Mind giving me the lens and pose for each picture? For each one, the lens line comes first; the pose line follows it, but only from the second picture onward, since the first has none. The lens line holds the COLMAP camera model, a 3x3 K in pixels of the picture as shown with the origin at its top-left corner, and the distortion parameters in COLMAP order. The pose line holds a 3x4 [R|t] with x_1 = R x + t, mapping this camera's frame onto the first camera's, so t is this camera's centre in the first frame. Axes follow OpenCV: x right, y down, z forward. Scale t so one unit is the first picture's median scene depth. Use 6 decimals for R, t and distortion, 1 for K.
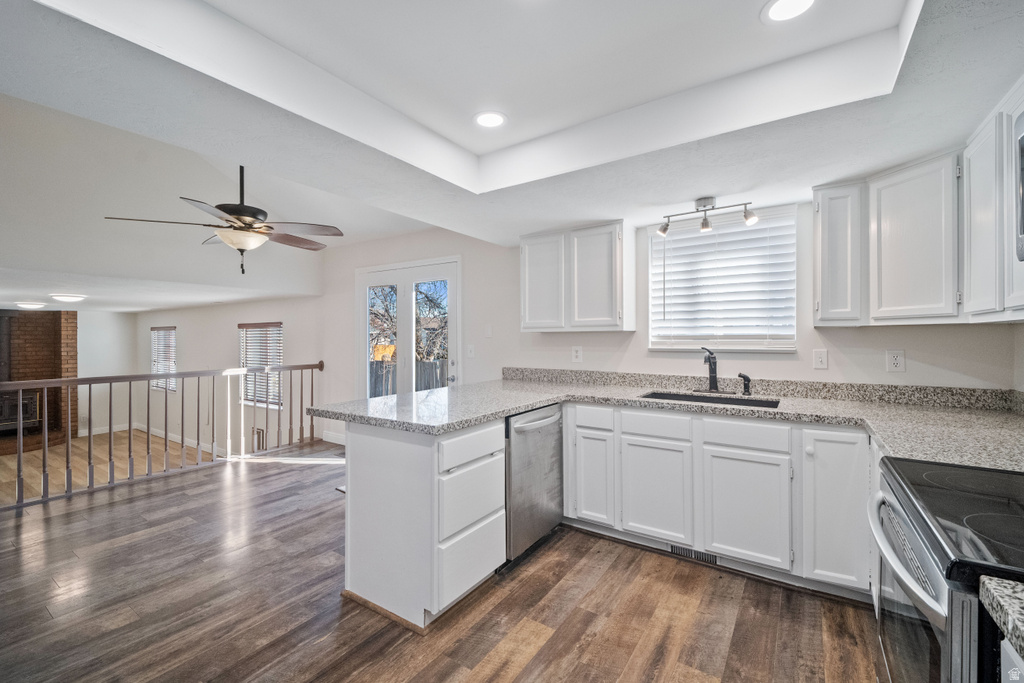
lens RADIAL K [[430.5, 0, 506.2], [0, 430.5, 338.0], [0, 0, 1]] dist [0.001282, -0.000255]
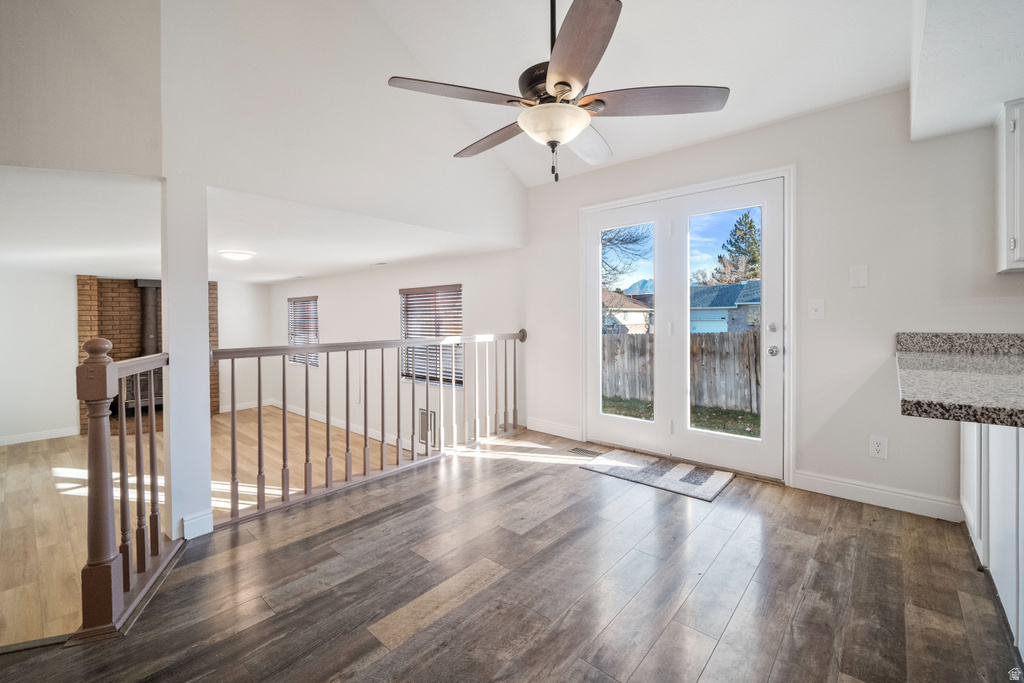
lens RADIAL K [[428.1, 0, 512.0], [0, 428.1, 320.4], [0, 0, 1]] dist [0.001957, -0.000017]
pose [[0.991859, -0.002827, -0.127310, -0.646428], [0.003767, 0.999967, 0.007142, 0.057206], [0.127286, -0.007563, 0.991837, 0.393070]]
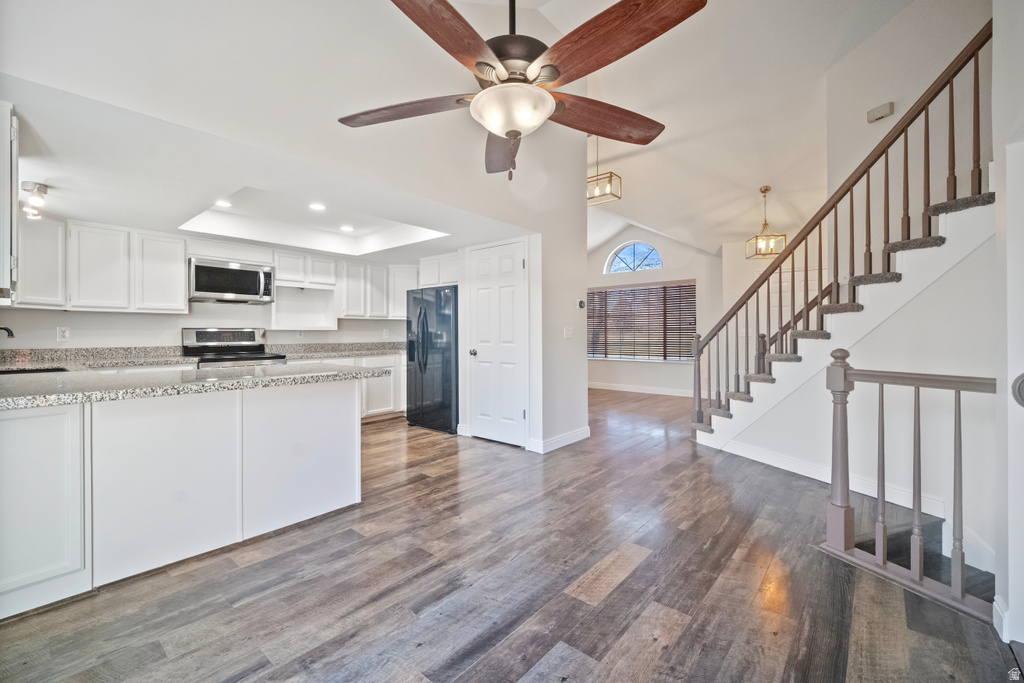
lens RADIAL K [[430.4, 0, 511.8], [0, 430.4, 336.0], [0, 0, 1]] dist [0.015596, -0.000730]
pose [[-0.993610, 0.003354, 0.112821, -0.728830], [0.004014, 0.999976, 0.005623, 0.050762], [-0.112799, 0.006040, -0.993599, 1.672758]]
